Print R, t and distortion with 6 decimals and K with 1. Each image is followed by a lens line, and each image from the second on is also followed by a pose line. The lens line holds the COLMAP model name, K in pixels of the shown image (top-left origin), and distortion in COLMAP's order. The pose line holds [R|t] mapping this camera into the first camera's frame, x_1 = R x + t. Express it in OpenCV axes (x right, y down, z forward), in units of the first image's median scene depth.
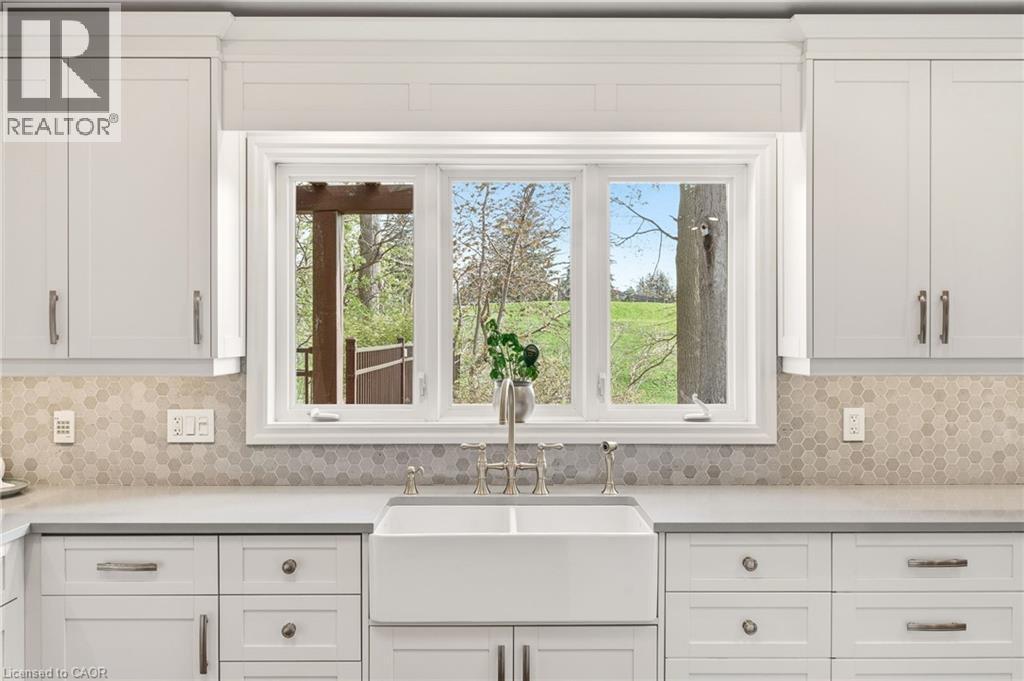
lens RADIAL K [[908.1, 0, 508.5], [0, 908.1, 336.7], [0, 0, 1]] dist [-0.009146, 0.001334]
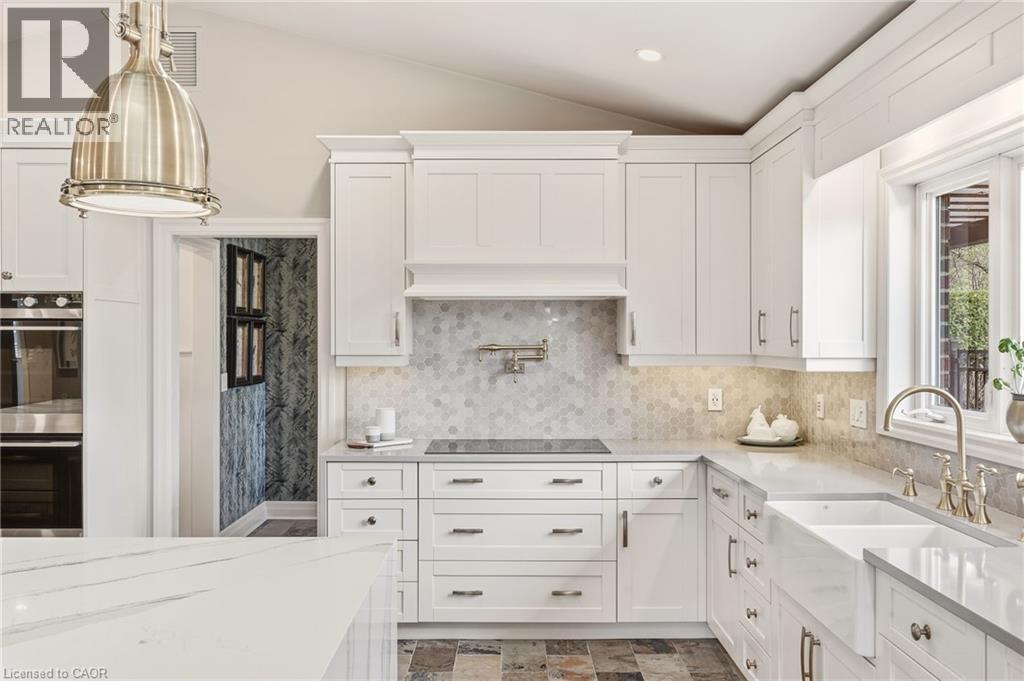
lens RADIAL K [[861.8, 0, 512.0], [0, 861.8, 340.5], [0, 0, 1]] dist [0.002998, 0.003492]
pose [[0.007374, 0.001916, -0.999971, 0.822372], [-0.002096, 0.999996, 0.001901, -0.002174], [0.999971, 0.002082, 0.007378, 0.519153]]
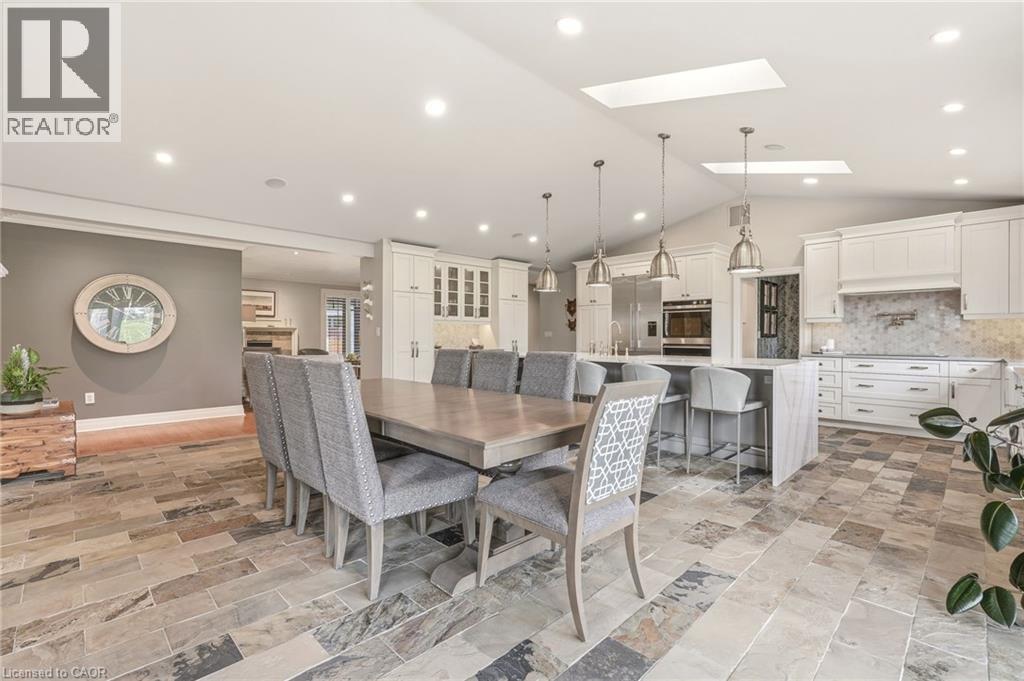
lens RADIAL K [[460.9, 0, 509.2], [0, 460.9, 338.9], [0, 0, 1]] dist [-0.005131, 0.001195]
pose [[-0.718717, 0.003144, -0.695296, 1.658364], [-0.002403, 0.999973, 0.007005, 0.098588], [0.695299, 0.006706, -0.718690, 0.762088]]
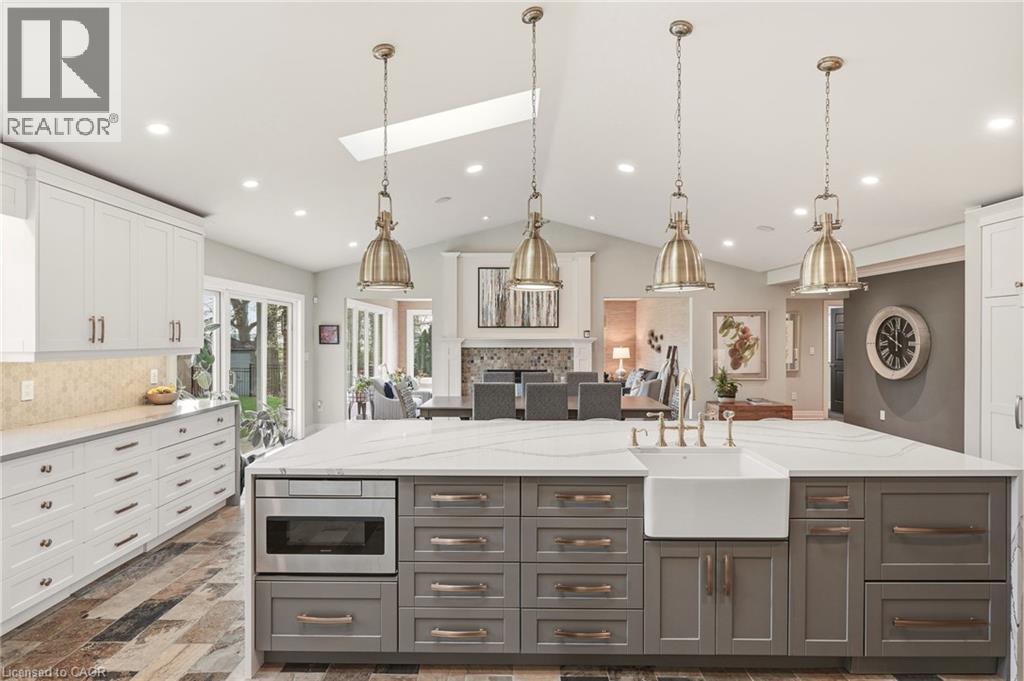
lens RADIAL K [[514.7, 0, 509.8], [0, 514.7, 338.5], [0, 0, 1]] dist [-0.001923, 0.000554]
pose [[0.014291, -0.000779, 0.999898, -0.585989], [0.001833, 0.999998, 0.000753, -0.001302], [-0.999896, 0.001822, 0.014293, 0.069269]]
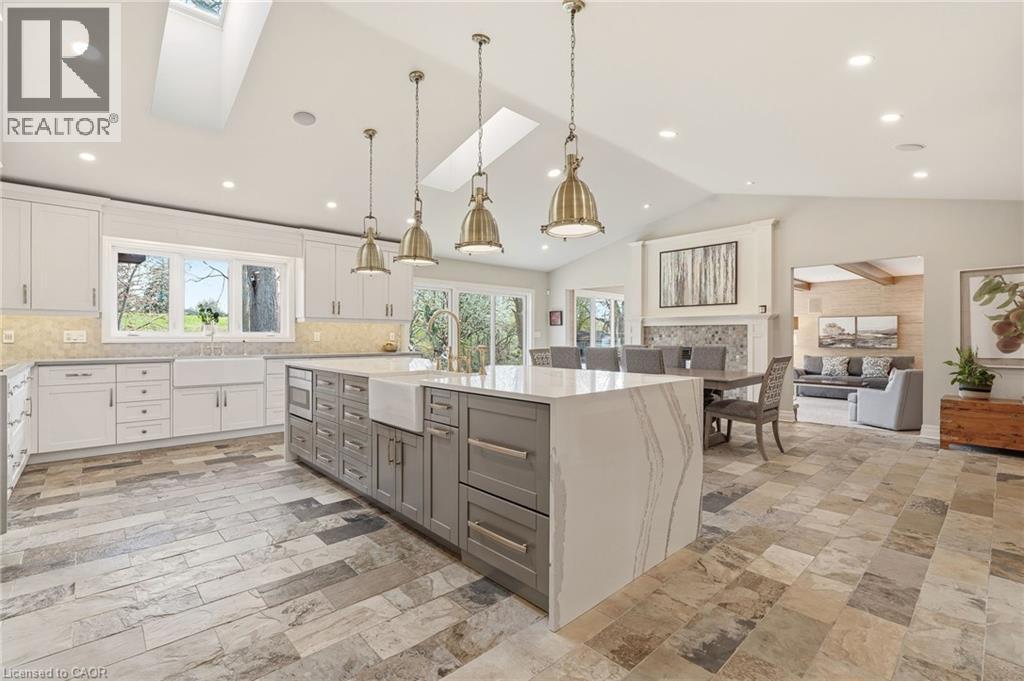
lens RADIAL K [[460.9, 0, 509.2], [0, 460.9, 338.9], [0, 0, 1]] dist [-0.005131, 0.001195]
pose [[0.737885, -0.000883, 0.674926, -0.318377], [-0.001148, 0.999996, 0.002563, 0.100512], [-0.674925, -0.002666, 0.737881, -0.945903]]
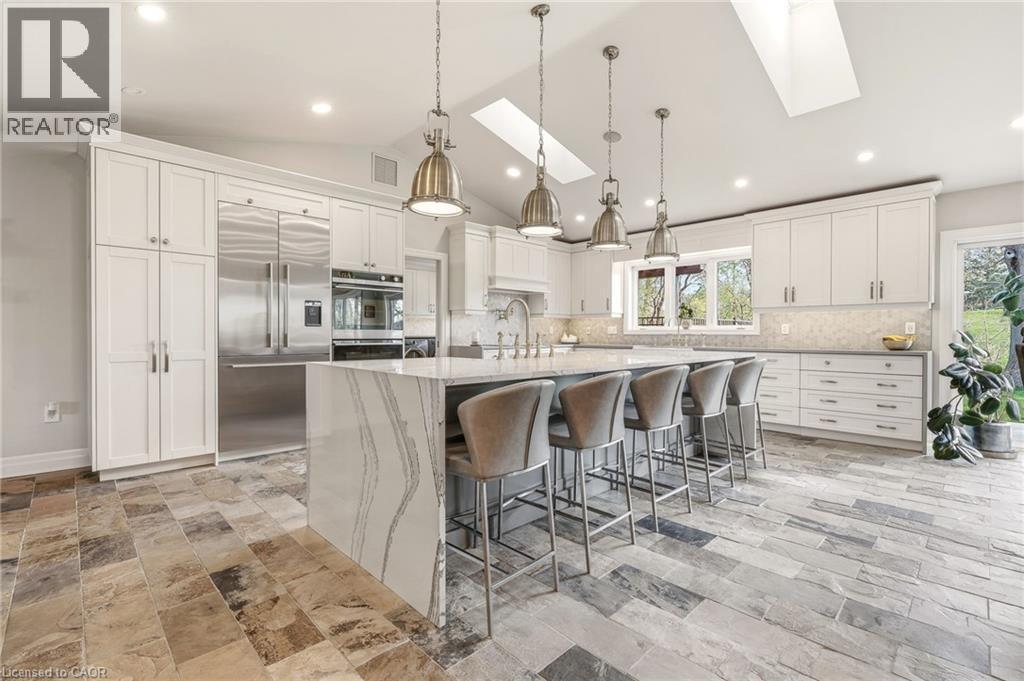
lens RADIAL K [[460.9, 0, 509.2], [0, 460.9, 338.9], [0, 0, 1]] dist [-0.005131, 0.001195]
pose [[0.691944, 0.009954, -0.721882, 0.896475], [-0.004107, 0.999943, 0.009851, 0.120159], [0.721939, -0.003851, 0.691946, -0.875861]]
